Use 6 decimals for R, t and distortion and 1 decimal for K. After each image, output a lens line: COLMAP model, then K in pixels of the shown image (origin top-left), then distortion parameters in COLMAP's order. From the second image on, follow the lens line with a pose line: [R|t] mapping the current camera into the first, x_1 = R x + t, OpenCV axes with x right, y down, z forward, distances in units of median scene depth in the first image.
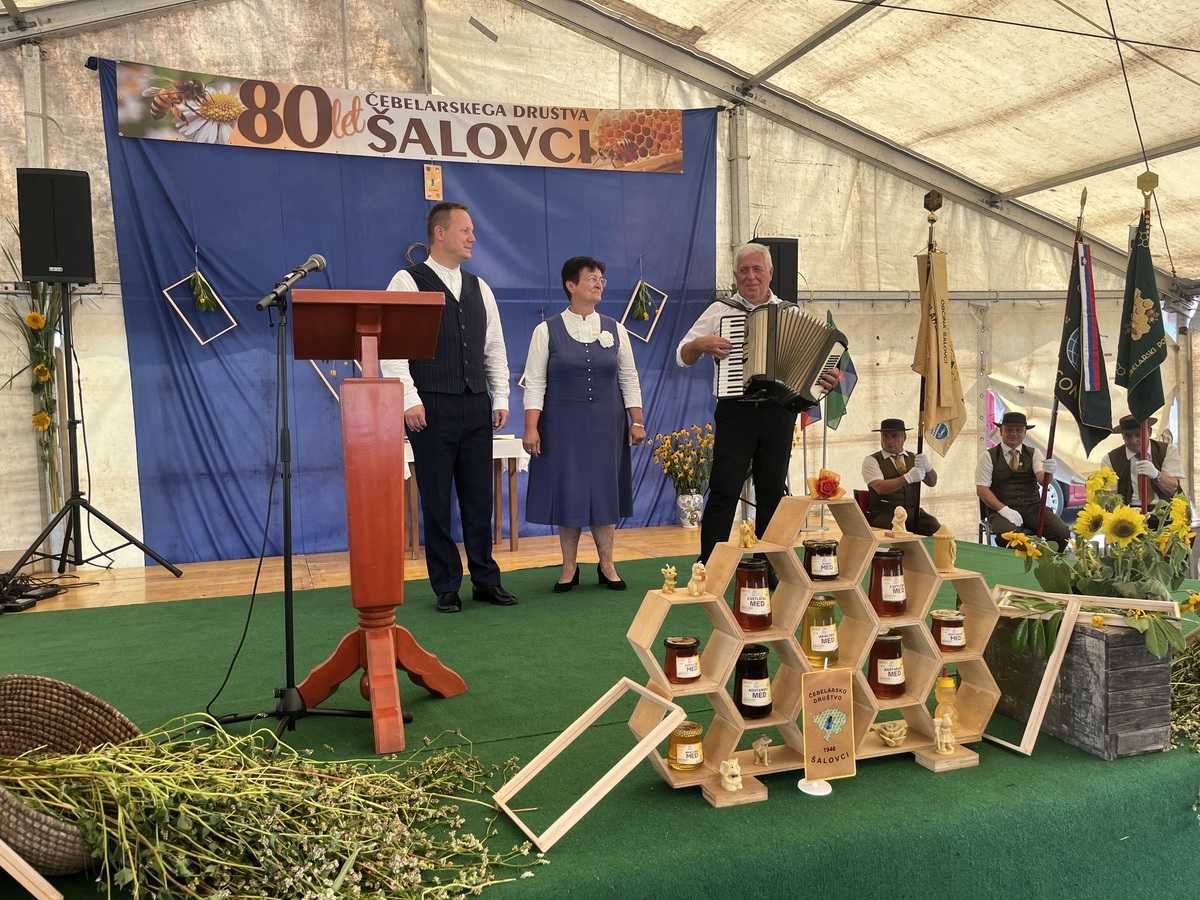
lens RADIAL K [[901.5, 0, 594.1], [0, 901.5, 453.4], [0, 0, 1]] dist [0.072231, -0.098779]
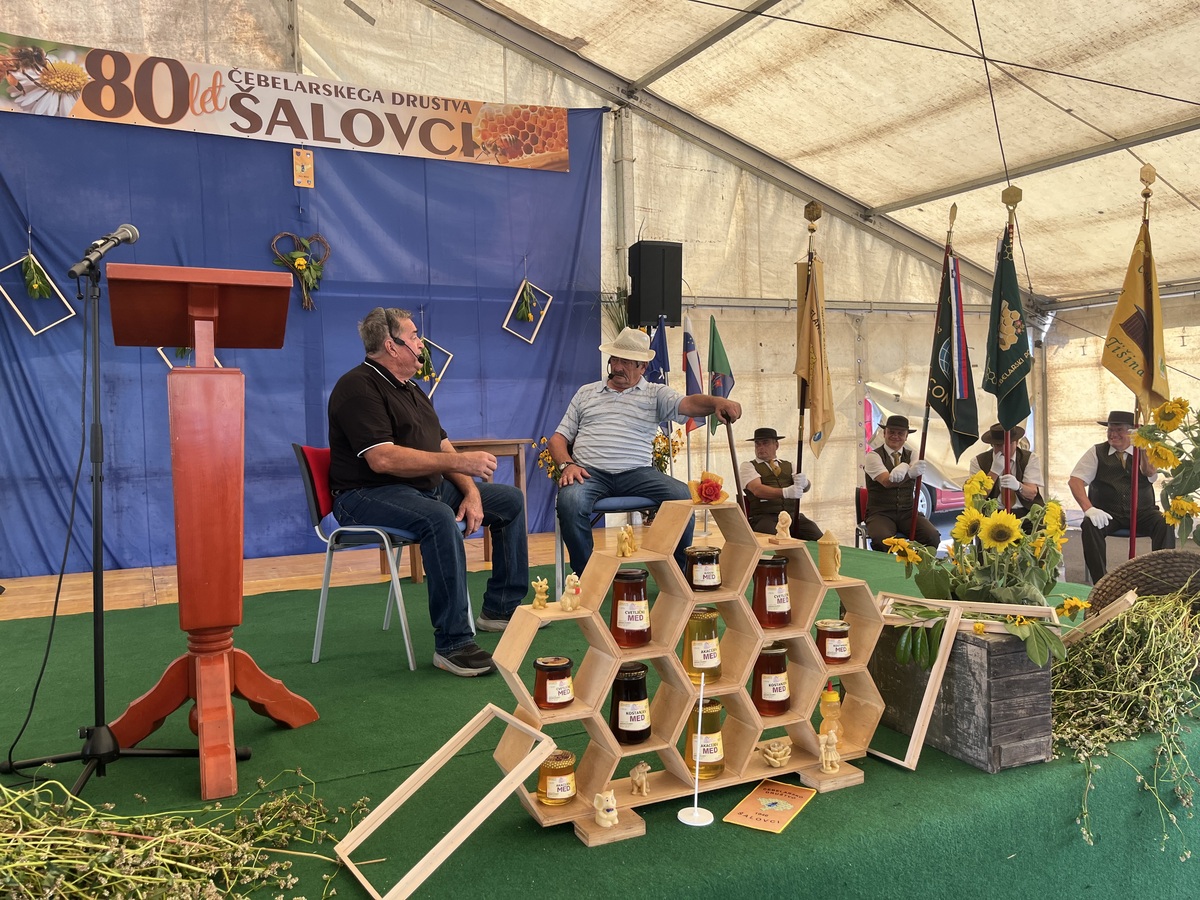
lens RADIAL K [[902.9, 0, 602.0], [0, 902.9, 444.1], [0, 0, 1]] dist [0.061078, -0.079561]
pose [[0.991375, 0.006047, 0.130915, 0.008402], [-0.003895, 0.999853, -0.016692, 0.001626], [-0.130997, 0.016039, 0.991253, 0.030939]]
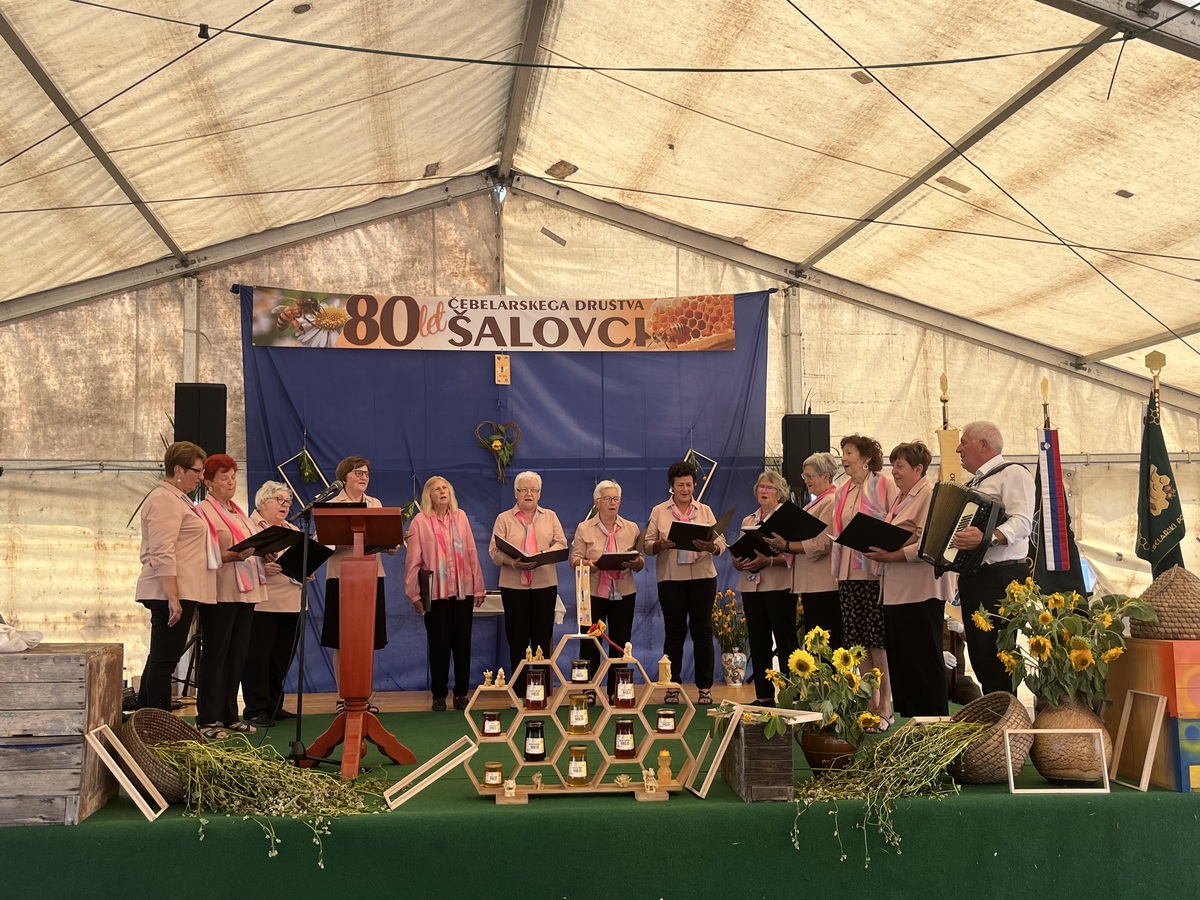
lens RADIAL K [[1166.4, 0, 592.8], [0, 1166.4, 458.2], [0, 0, 1]] dist [0.142151, -0.378285]
pose [[0.978077, 0.002798, -0.208224, 0.260846], [-0.029656, 0.991590, -0.125978, -0.002036], [0.206120, 0.129391, 0.969934, -0.430547]]
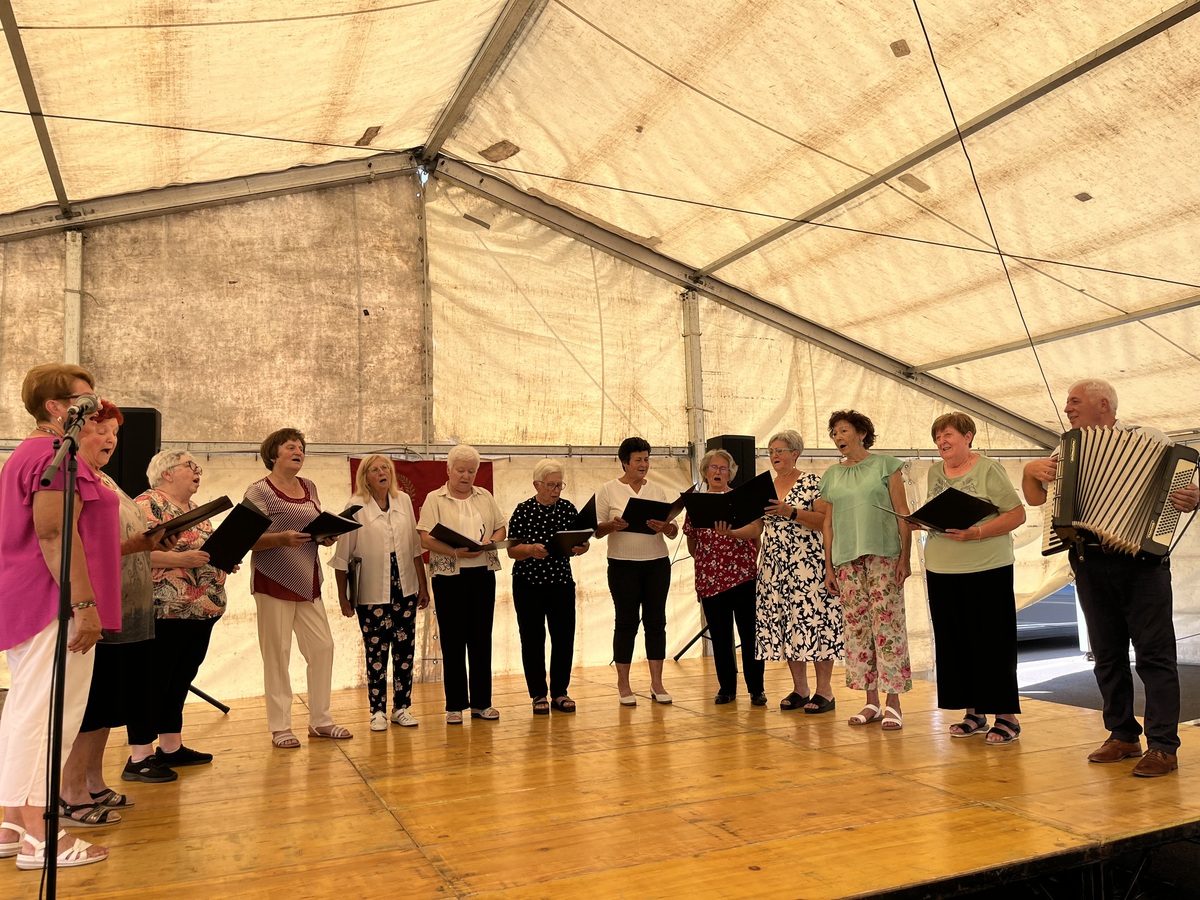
lens RADIAL K [[904.6, 0, 600.7], [0, 904.6, 447.6], [0, 0, 1]] dist [0.092209, -0.133680]
pose [[0.997129, 0.011233, 0.074880, -0.048002], [0.000543, 0.987849, -0.155418, -0.006468], [-0.075716, 0.155013, 0.985007, -0.118513]]
